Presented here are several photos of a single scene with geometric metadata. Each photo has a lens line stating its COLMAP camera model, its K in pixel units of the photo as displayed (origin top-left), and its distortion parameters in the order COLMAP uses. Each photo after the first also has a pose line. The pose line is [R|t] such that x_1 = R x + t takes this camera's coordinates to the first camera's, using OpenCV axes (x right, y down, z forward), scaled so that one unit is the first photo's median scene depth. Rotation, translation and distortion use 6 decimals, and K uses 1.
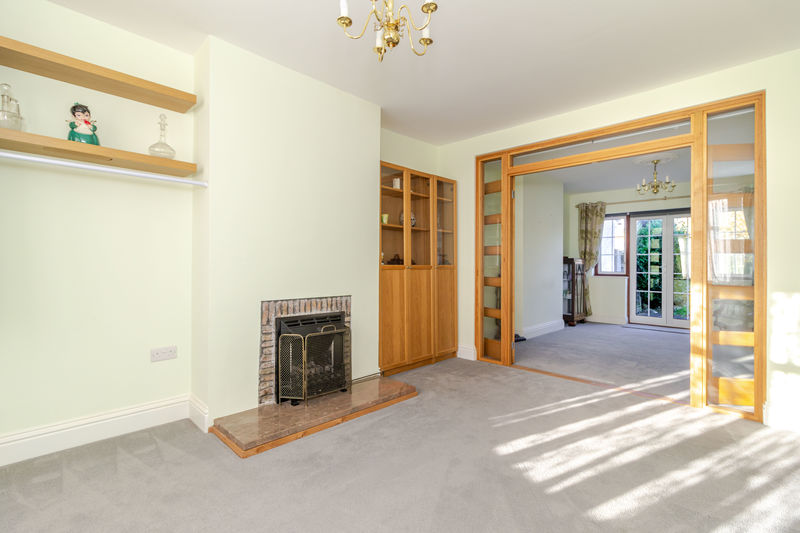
lens RADIAL K [[373.3, 0, 398.4], [0, 373.3, 266.9], [0, 0, 1]] dist [-0.004858, -0.000524]
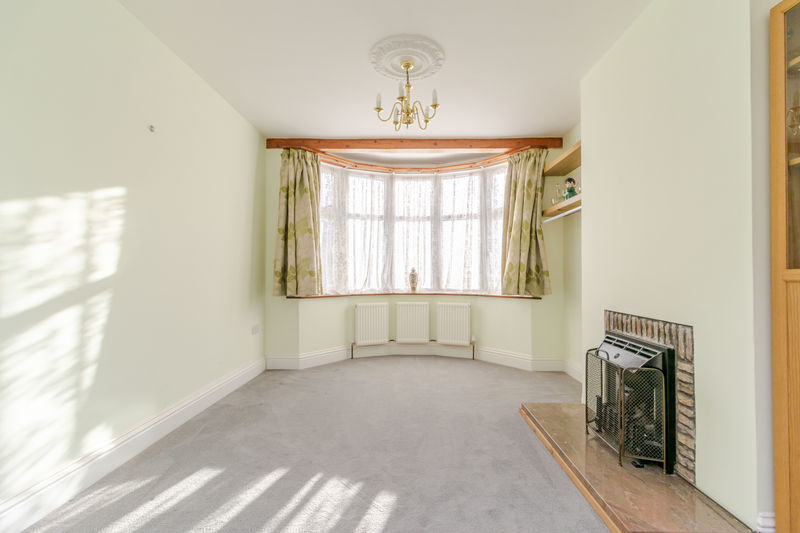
lens RADIAL K [[373.3, 0, 399.2], [0, 373.3, 267.3], [0, 0, 1]] dist [-0.004858, -0.000524]
pose [[-0.732690, -0.017924, -0.680327, 0.602643], [-0.007439, 0.999804, -0.018329, 0.003070], [0.680522, -0.008368, -0.732680, 1.192394]]
